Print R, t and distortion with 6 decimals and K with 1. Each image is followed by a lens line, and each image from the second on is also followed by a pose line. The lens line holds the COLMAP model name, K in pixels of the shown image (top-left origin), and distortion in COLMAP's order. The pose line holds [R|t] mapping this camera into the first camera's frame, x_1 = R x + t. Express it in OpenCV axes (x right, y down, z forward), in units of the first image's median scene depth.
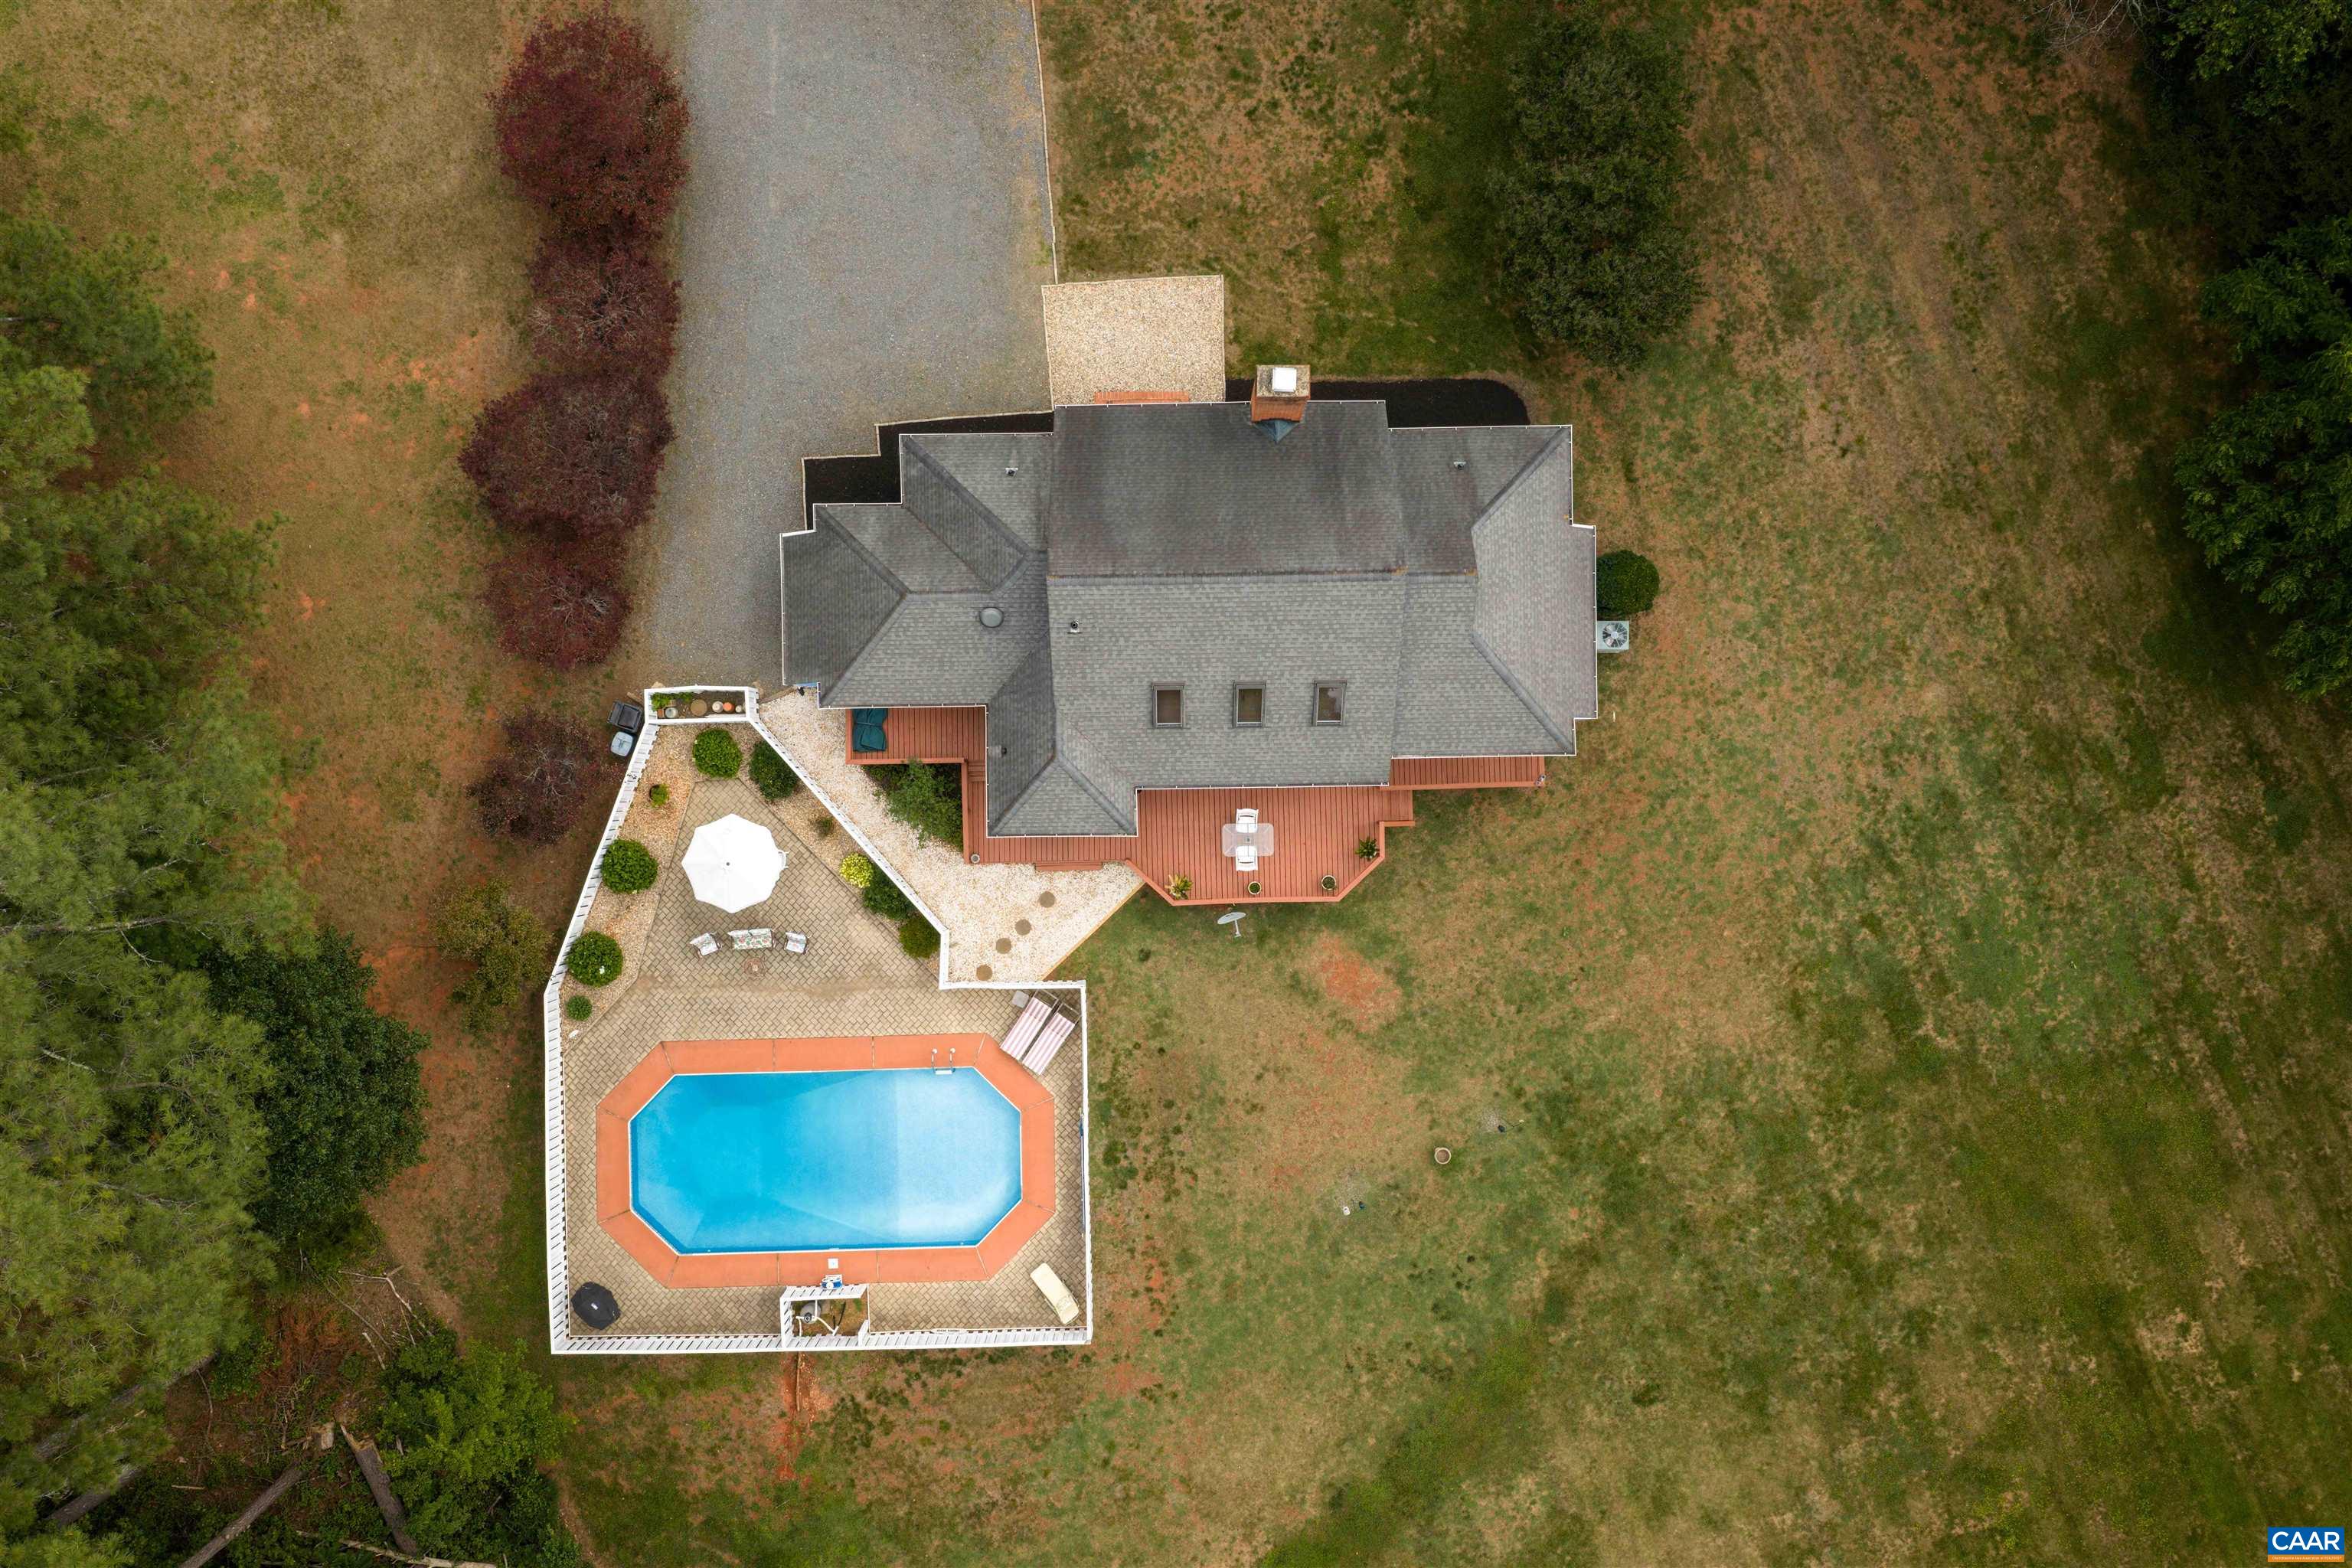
lens RADIAL K [[1952.6, 0, 1176.0], [0, 1952.6, 784.0], [0, 0, 1]] dist [0.007715, -0.000756]
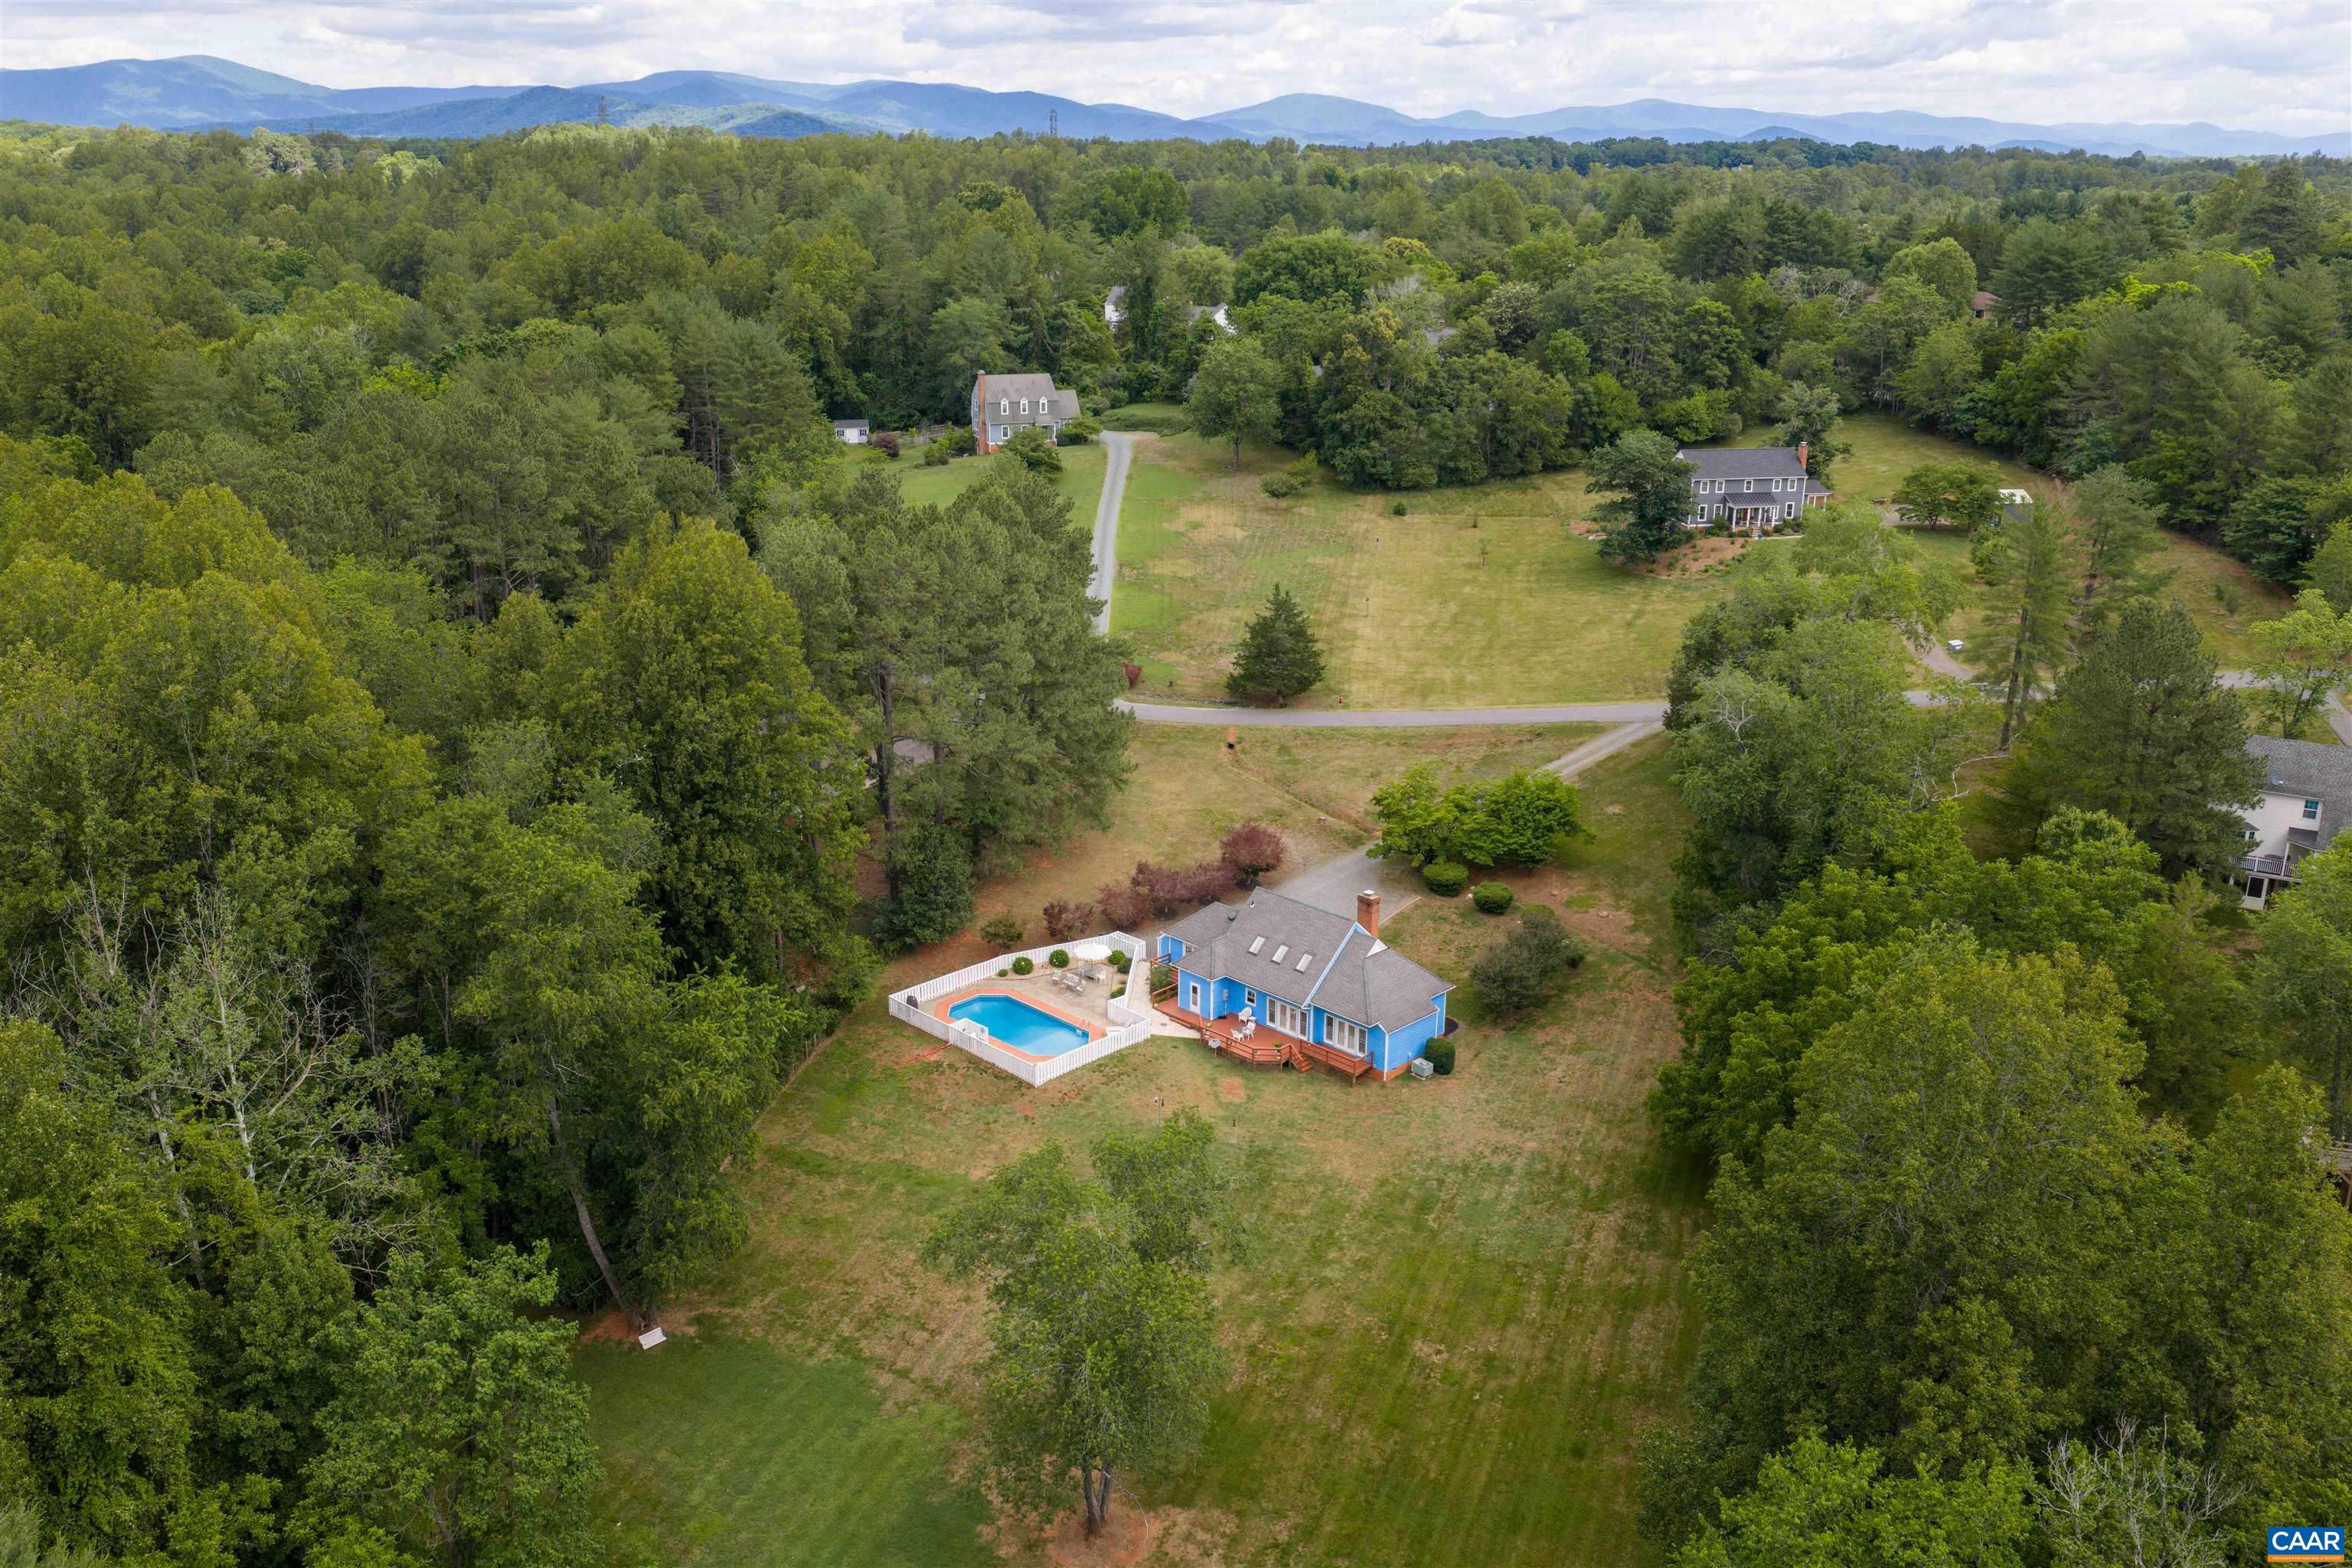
lens RADIAL K [[1952.6, 0, 1176.0], [0, 1952.6, 784.0], [0, 0, 1]] dist [0.007715, -0.000756]
pose [[0.691162, 0.190599, -0.697113, 1.542274], [-0.722491, 0.205411, -0.660162, 1.558778], [0.017369, 0.959937, 0.279679, 0.053936]]
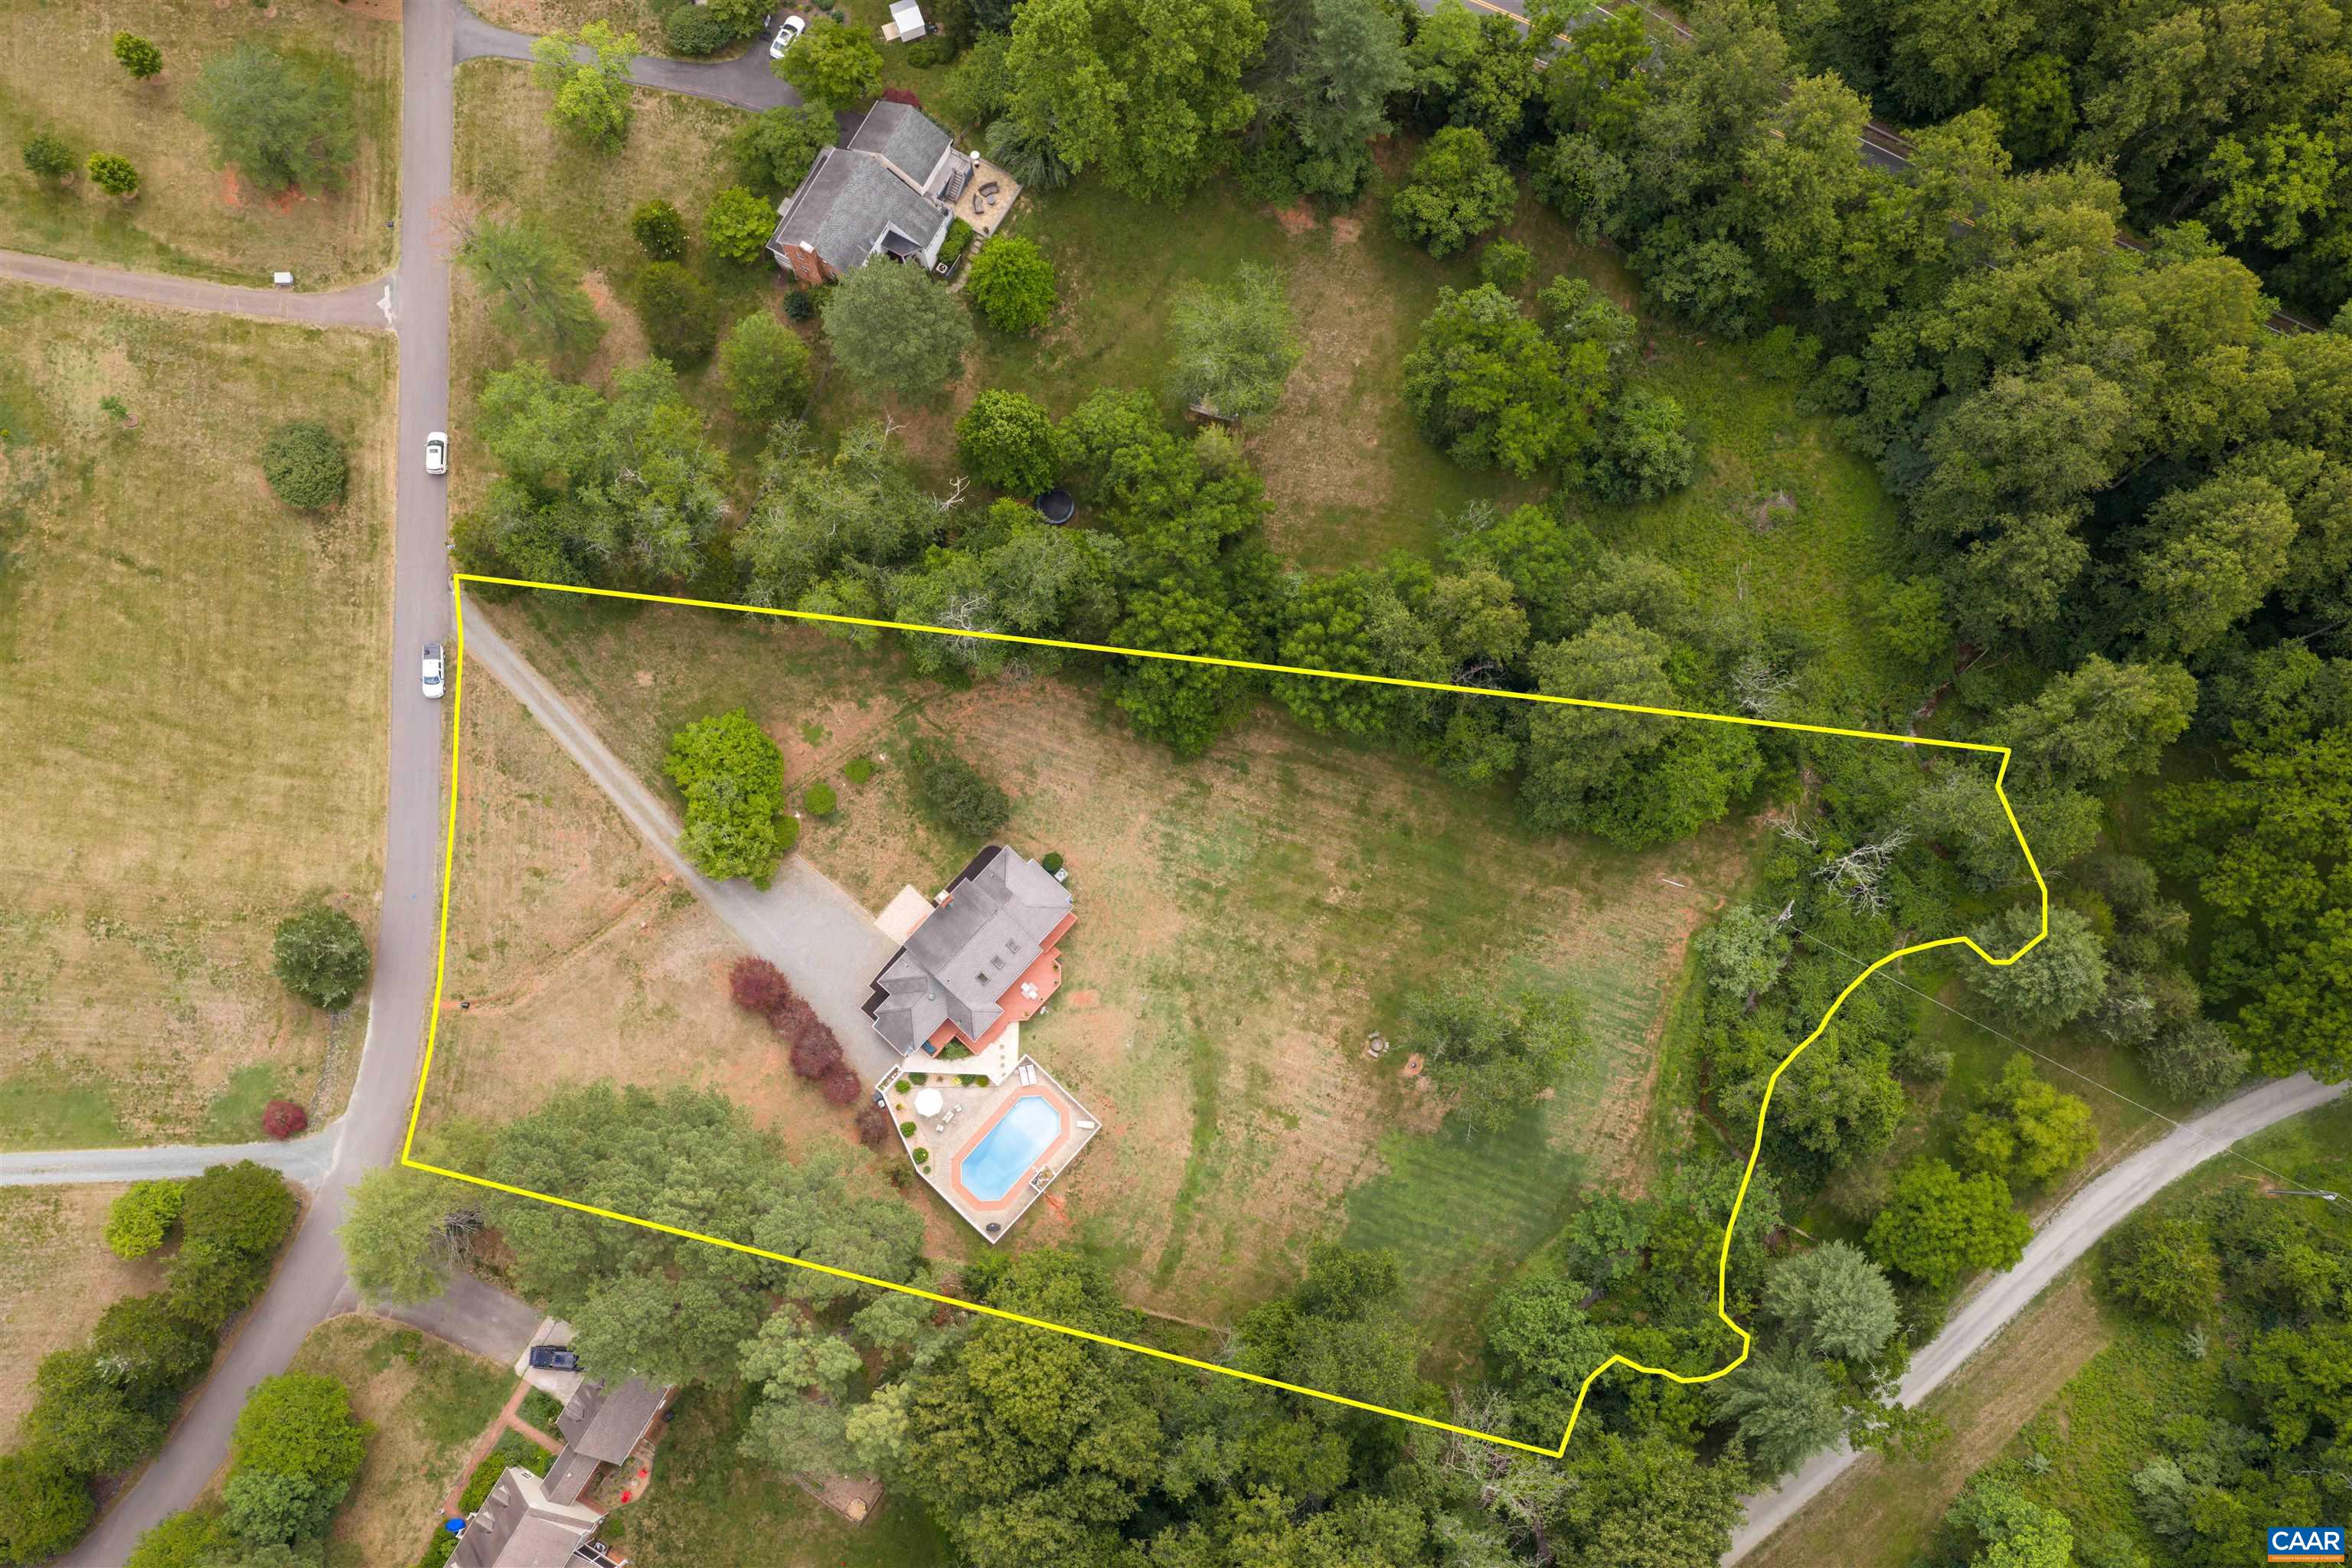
lens RADIAL K [[1952.6, 0, 1176.0], [0, 1952.6, 784.0], [0, 0, 1]] dist [0.007715, -0.000756]
pose [[0.688775, -0.711882, 0.137162, 0.001581], [0.724975, 0.676636, -0.128748, 0.412550], [-0.001156, 0.188117, 0.982146, -2.452319]]
